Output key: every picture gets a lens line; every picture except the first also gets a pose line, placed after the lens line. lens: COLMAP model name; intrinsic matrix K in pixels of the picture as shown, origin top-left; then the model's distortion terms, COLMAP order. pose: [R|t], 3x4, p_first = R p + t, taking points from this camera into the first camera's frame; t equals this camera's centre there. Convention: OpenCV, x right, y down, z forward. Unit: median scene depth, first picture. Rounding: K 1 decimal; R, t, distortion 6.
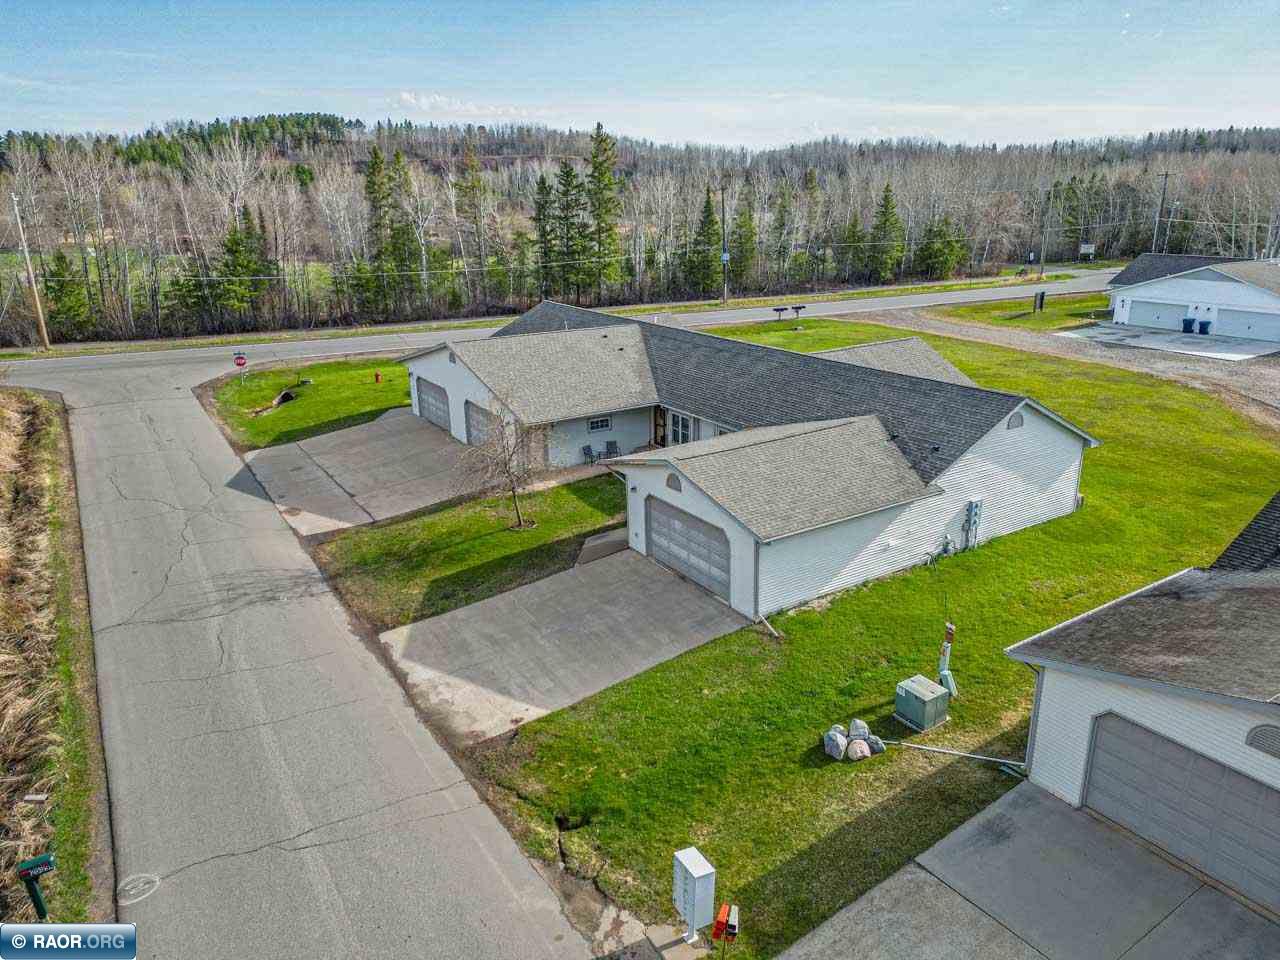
lens RADIAL K [[888.9, 0, 634.0], [0, 888.9, 478.6], [0, 0, 1]] dist [0.074946, -0.067643]
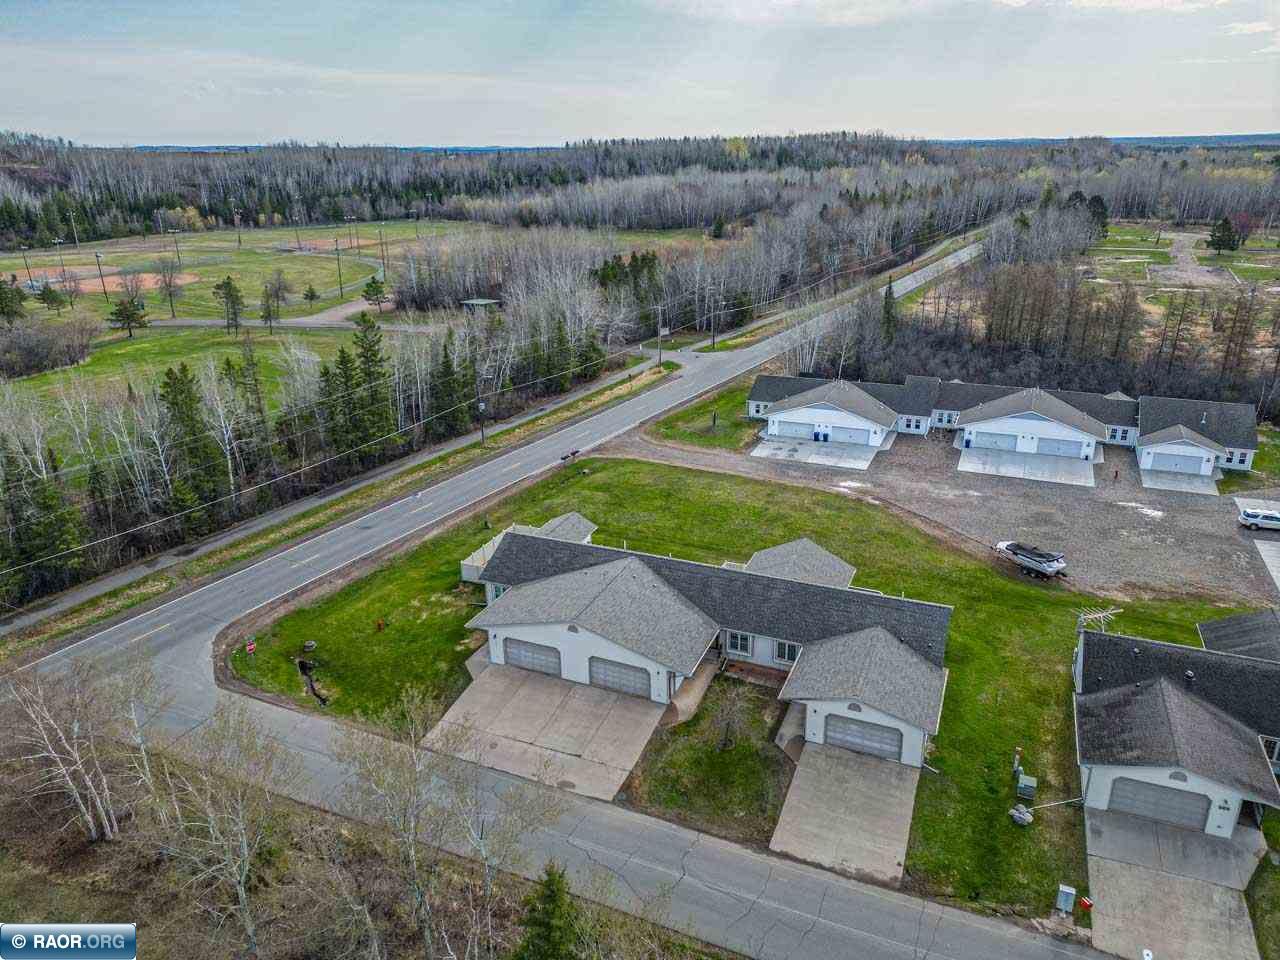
lens RADIAL K [[888.9, 0, 635.3], [0, 888.9, 466.2], [0, 0, 1]] dist [0.074946, -0.067643]
pose [[0.823286, -0.190344, 0.534761, -0.863398], [0.179717, 0.981042, 0.072513, -0.493037], [-0.538425, 0.036407, 0.841886, -0.263822]]
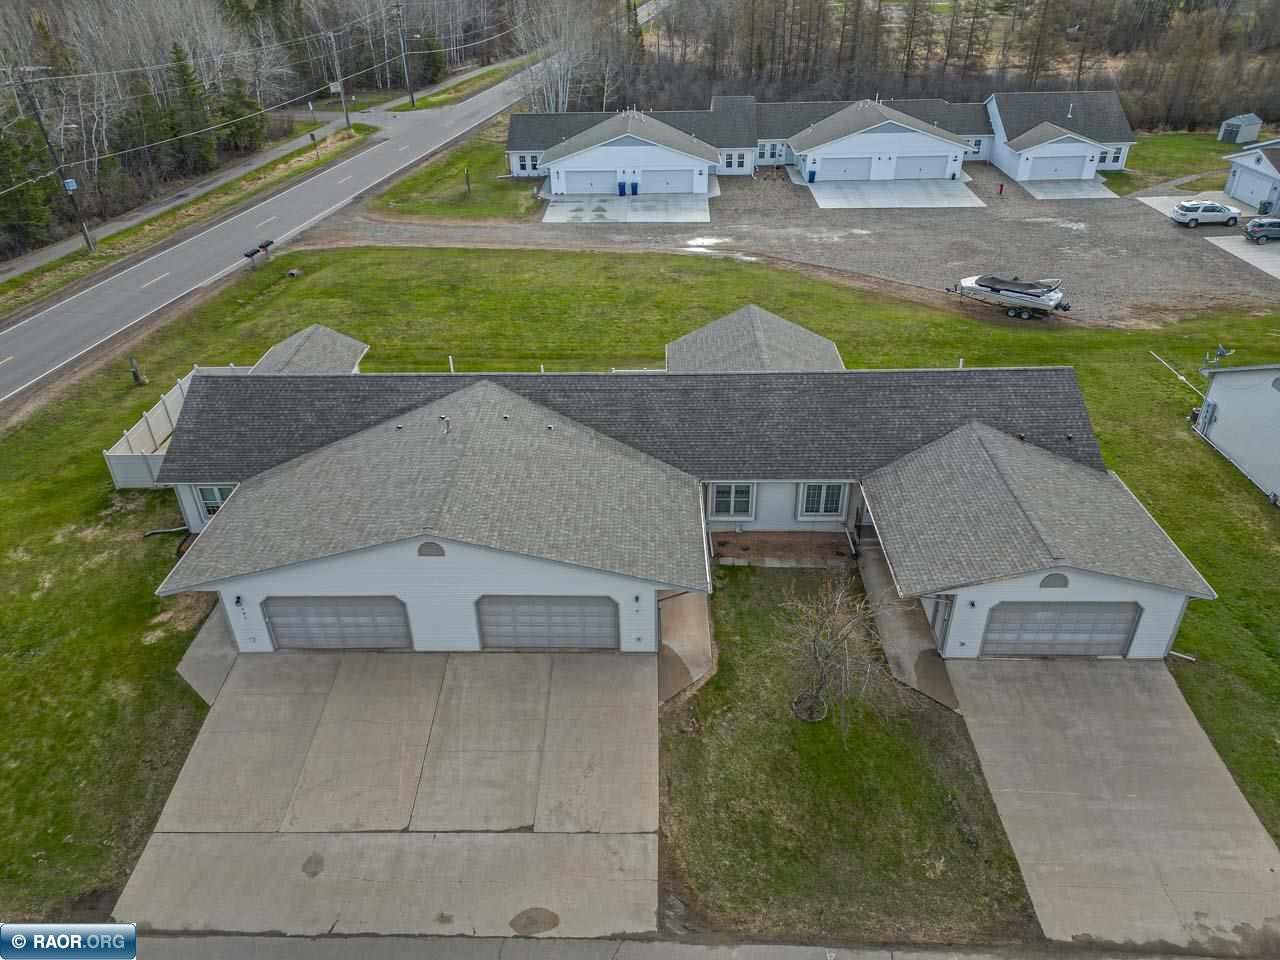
lens RADIAL K [[888.9, 0, 637.0], [0, 888.9, 478.4], [0, 0, 1]] dist [0.074946, -0.067643]
pose [[0.546203, -0.433221, 0.716926, -0.580255], [0.267181, 0.901272, 0.341060, -0.373349], [-0.793900, 0.005261, 0.608026, 0.516655]]
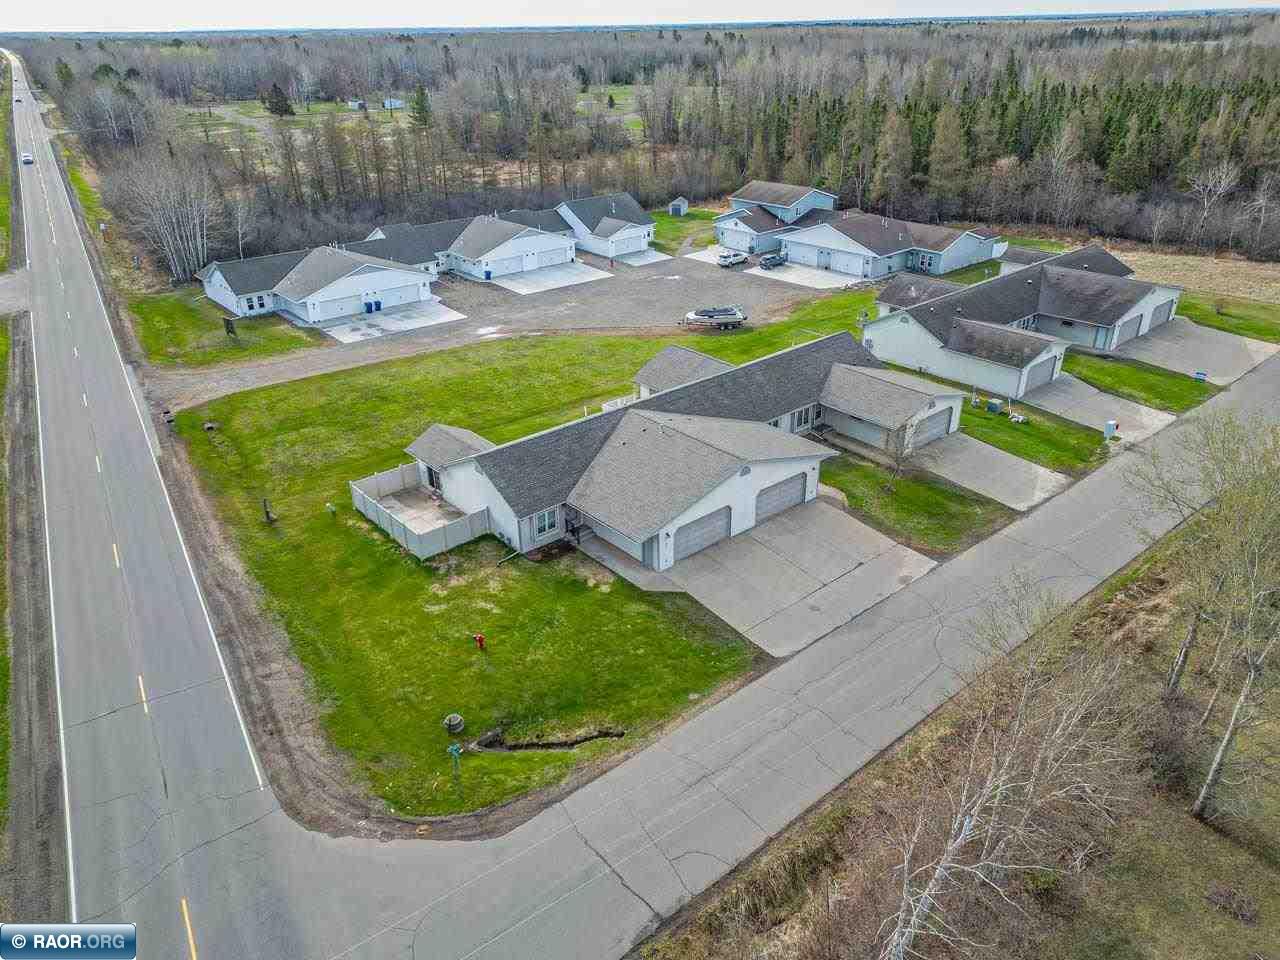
lens RADIAL K [[888.9, 0, 638.7], [0, 888.9, 476.2], [0, 0, 1]] dist [0.074946, -0.067643]
pose [[-0.148564, -0.431179, 0.889951, -1.316049], [0.320683, 0.830300, 0.455812, -0.758877], [-0.935463, 0.353109, 0.014919, 1.166938]]
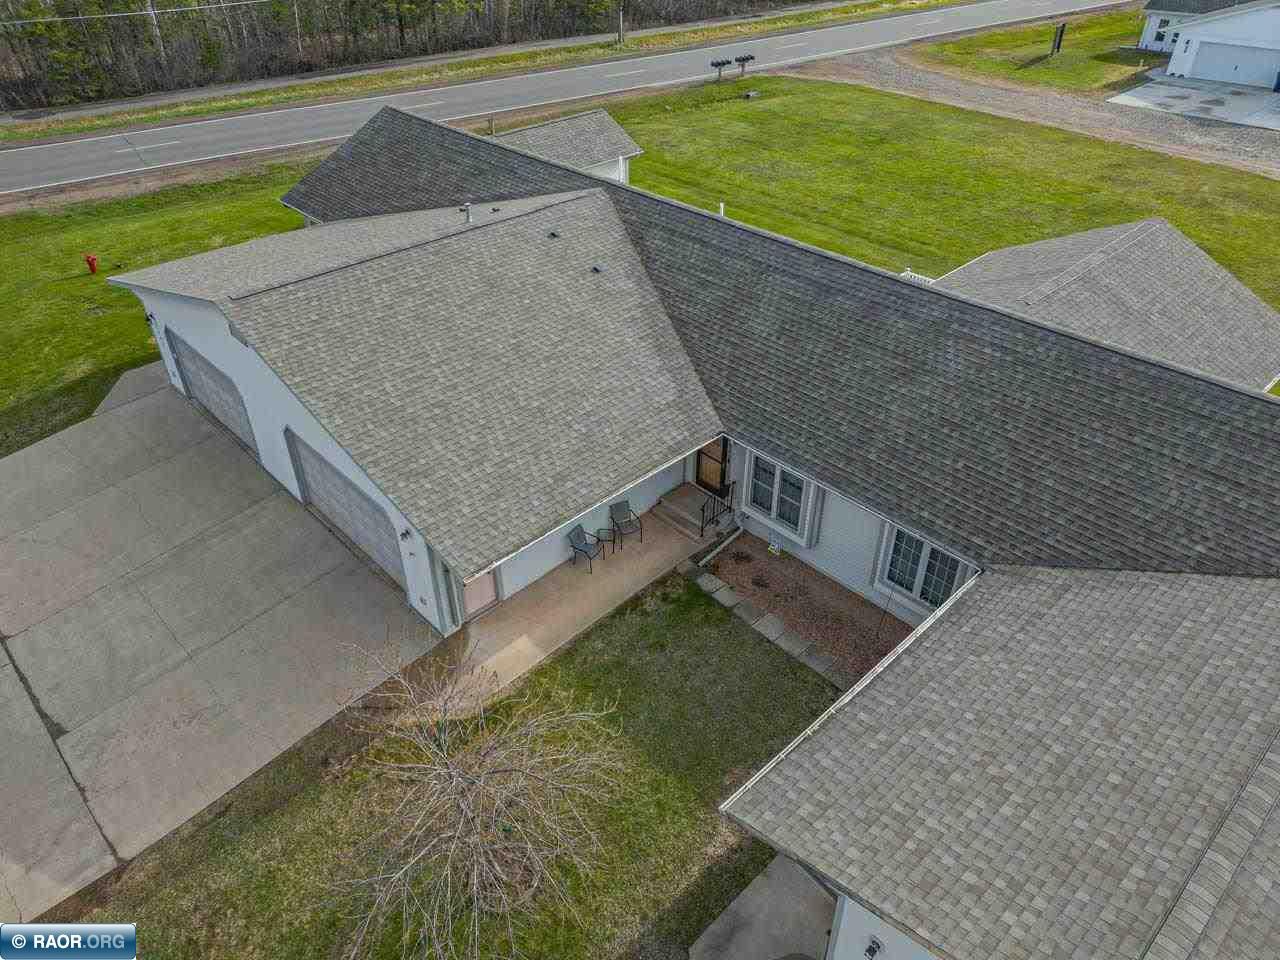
lens RADIAL K [[888.9, 0, 632.9], [0, 888.9, 483.6], [0, 0, 1]] dist [0.074946, -0.067643]
pose [[0.980682, -0.109454, 0.162118, -0.094406], [0.054604, 0.949029, 0.310424, -0.199894], [-0.187831, -0.295575, 0.936672, 0.538378]]
